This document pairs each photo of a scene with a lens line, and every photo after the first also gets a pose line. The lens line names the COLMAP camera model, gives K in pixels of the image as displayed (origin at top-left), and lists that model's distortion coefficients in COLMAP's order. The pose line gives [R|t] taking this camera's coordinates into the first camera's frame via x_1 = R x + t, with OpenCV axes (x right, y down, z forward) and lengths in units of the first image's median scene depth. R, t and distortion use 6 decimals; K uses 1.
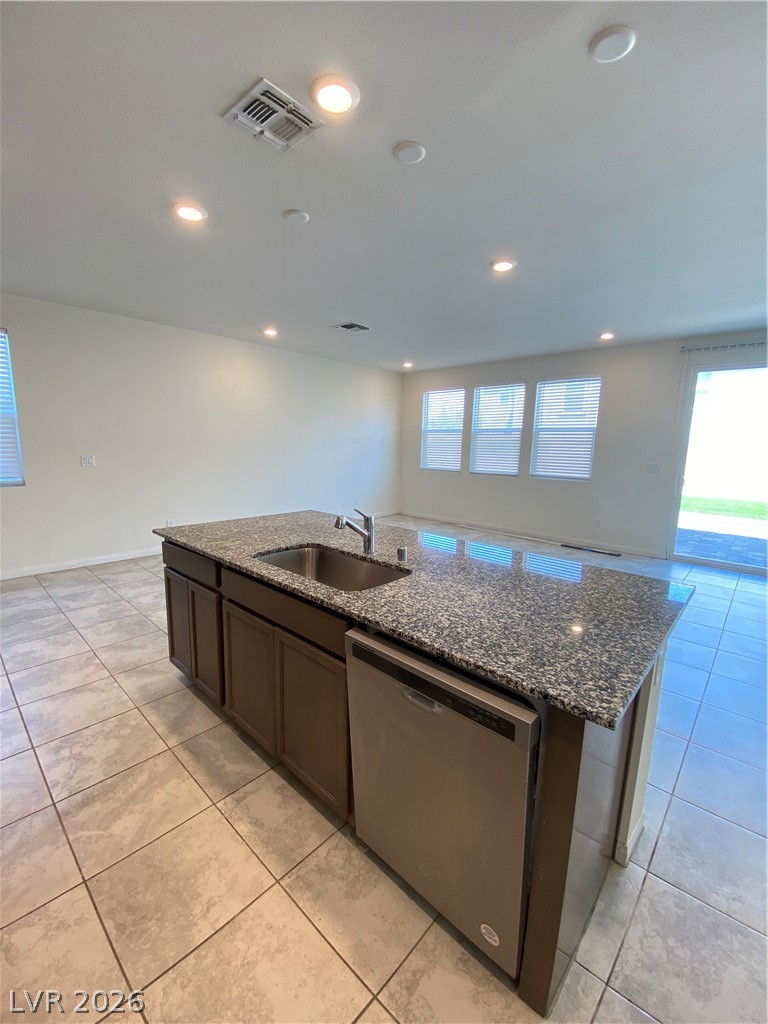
lens RADIAL K [[420.7, 0, 377.7], [0, 420.7, 510.5], [0, 0, 1]] dist [-0.011835, -0.008131]
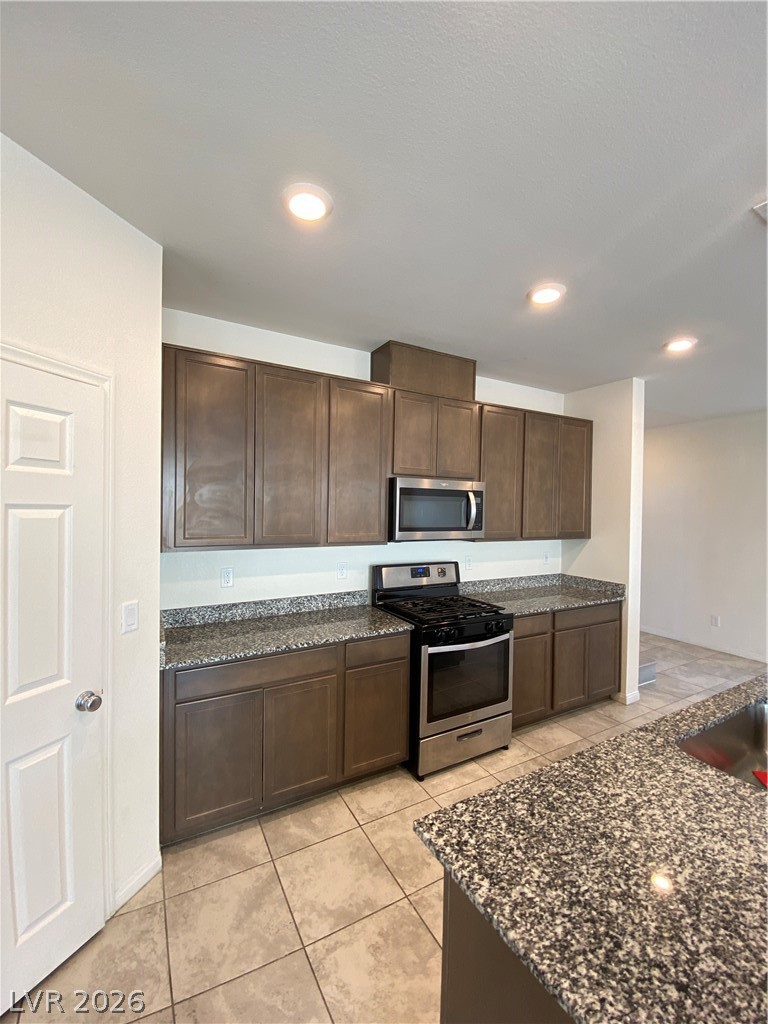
lens RADIAL K [[420.7, 0, 381.7], [0, 420.7, 508.2], [0, 0, 1]] dist [-0.011835, -0.008131]
pose [[-0.298977, -0.018588, -0.954079, 1.262101], [-0.177388, 0.983467, 0.036427, -0.282035], [0.937628, 0.180133, -0.297331, 0.805836]]
